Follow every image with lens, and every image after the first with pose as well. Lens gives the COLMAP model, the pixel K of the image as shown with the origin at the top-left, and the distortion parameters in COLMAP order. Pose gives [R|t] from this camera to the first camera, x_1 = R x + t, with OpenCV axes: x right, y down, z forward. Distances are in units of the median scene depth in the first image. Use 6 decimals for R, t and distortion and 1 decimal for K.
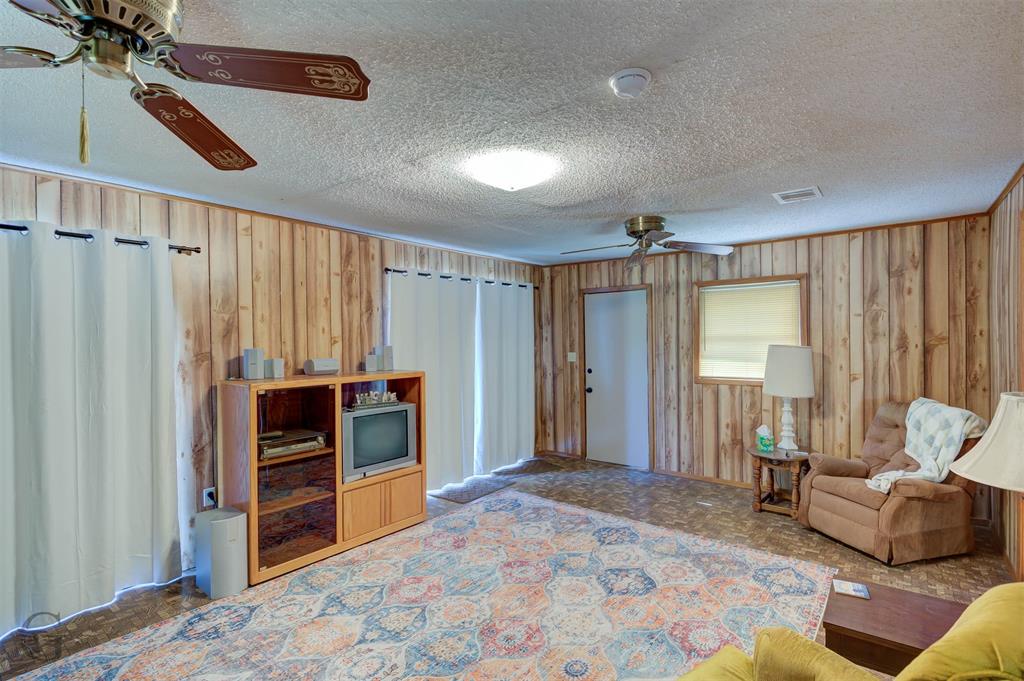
lens RADIAL K [[490.6, 0, 517.2], [0, 490.6, 341.4], [0, 0, 1]] dist [0.001404, -0.005203]
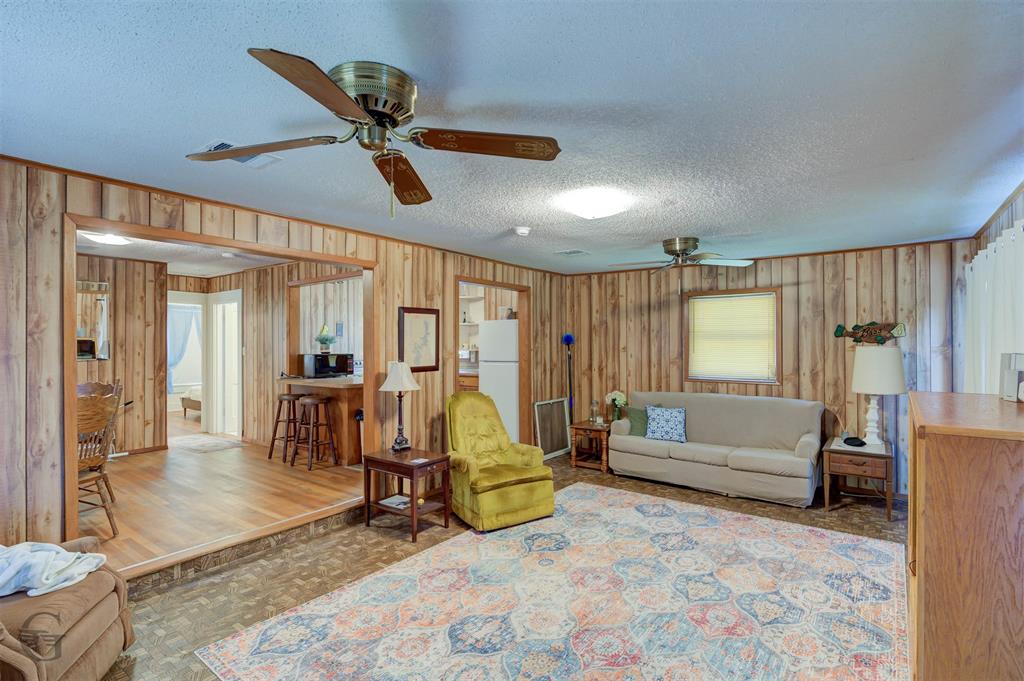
lens RADIAL K [[490.6, 0, 514.0], [0, 490.6, 340.9], [0, 0, 1]] dist [0.001404, -0.005203]
pose [[-0.999708, 0.011006, -0.021524, 0.143100], [0.010936, 0.999935, 0.003355, -0.010123], [0.021559, 0.003119, -0.999763, 1.466547]]
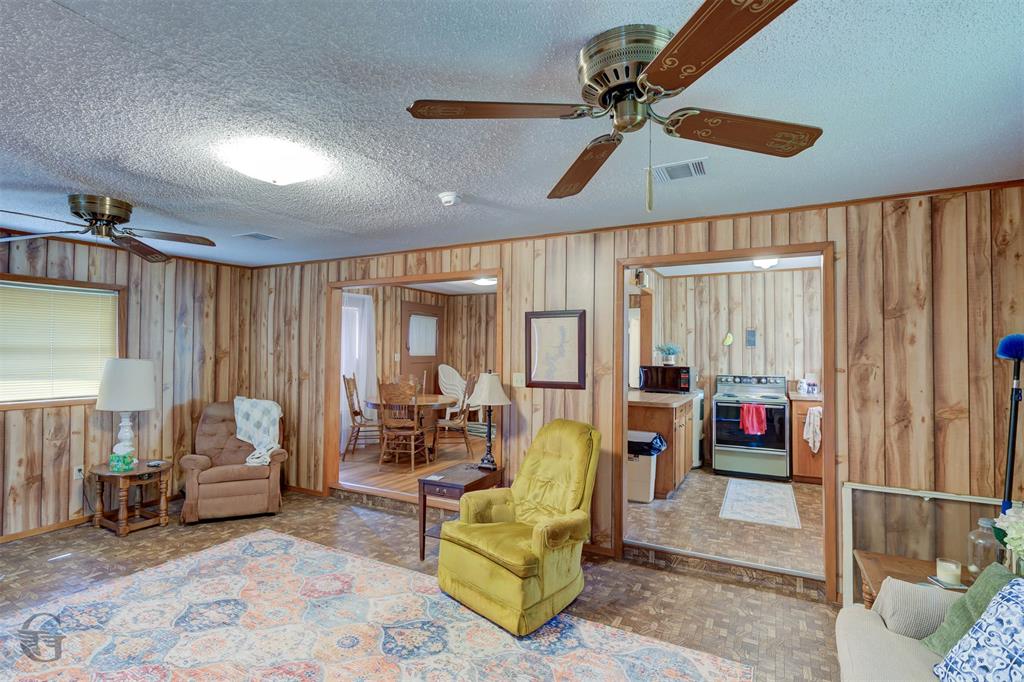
lens RADIAL K [[490.6, 0, 514.5], [0, 490.6, 342.5], [0, 0, 1]] dist [0.001404, -0.005203]
pose [[-0.181308, 0.026850, 0.983060, -0.637102], [-0.001100, 0.999621, -0.027506, 0.002583], [-0.983426, -0.006068, -0.181210, 0.488347]]
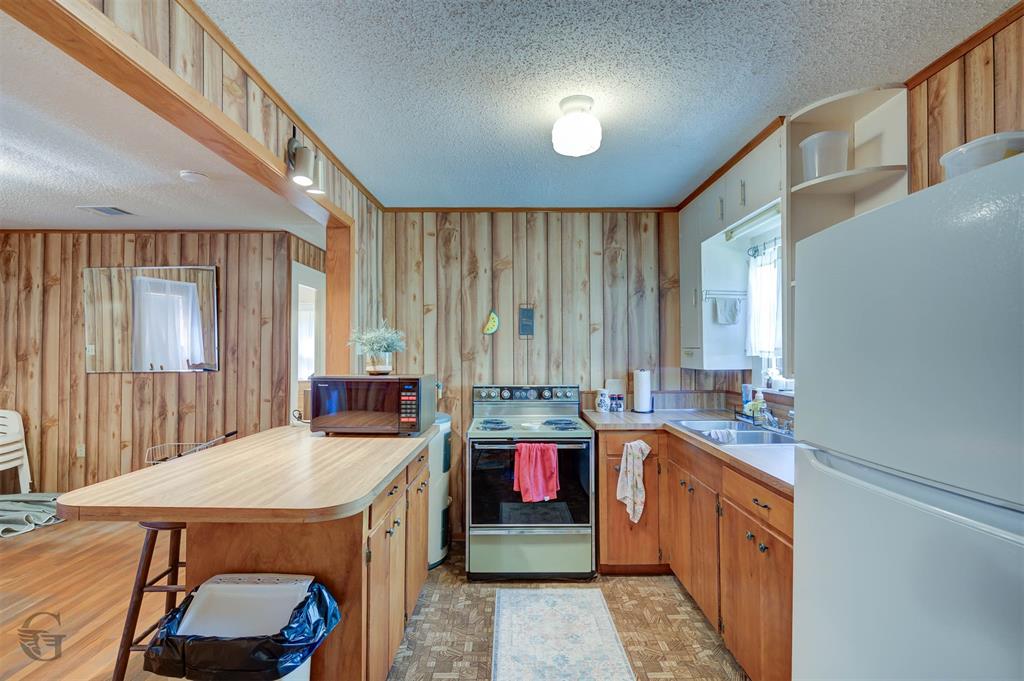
lens RADIAL K [[490.6, 0, 514.2], [0, 490.6, 343.0], [0, 0, 1]] dist [0.001404, -0.005203]
pose [[-0.614932, 0.015958, 0.788419, 0.075947], [0.008055, 0.999870, -0.013955, -0.002508], [-0.788539, -0.002231, -0.614980, 0.033676]]
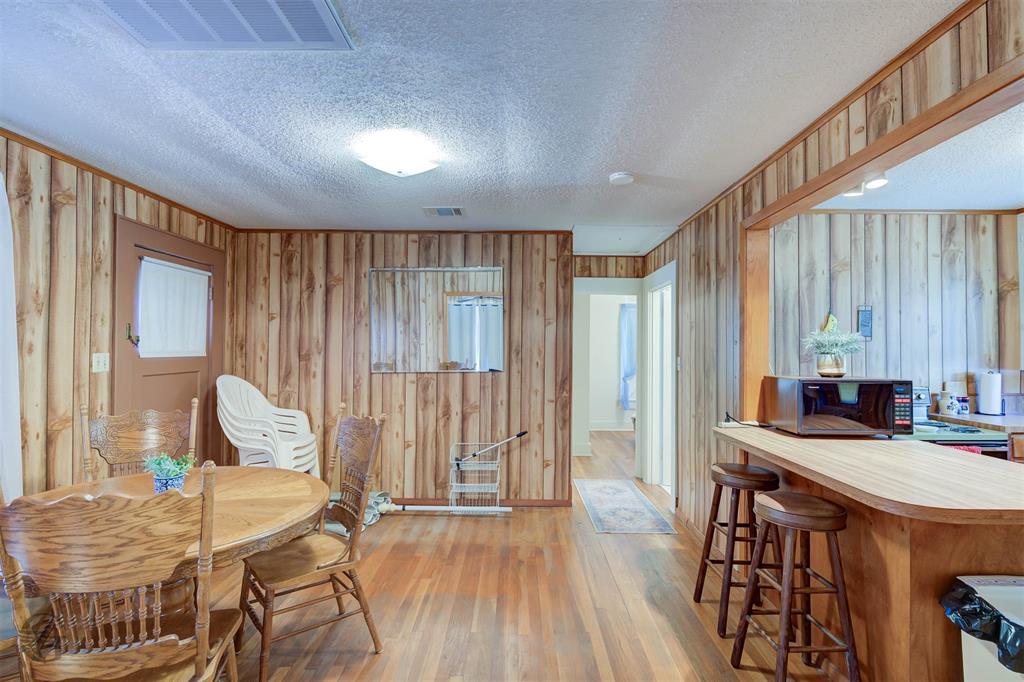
lens RADIAL K [[490.6, 0, 515.9], [0, 490.6, 343.6], [0, 0, 1]] dist [0.001404, -0.005203]
pose [[-0.607761, 0.012901, 0.794016, 0.472841], [0.004032, 0.999905, -0.013160, -0.008529], [-0.794110, -0.004796, -0.607755, 0.548216]]
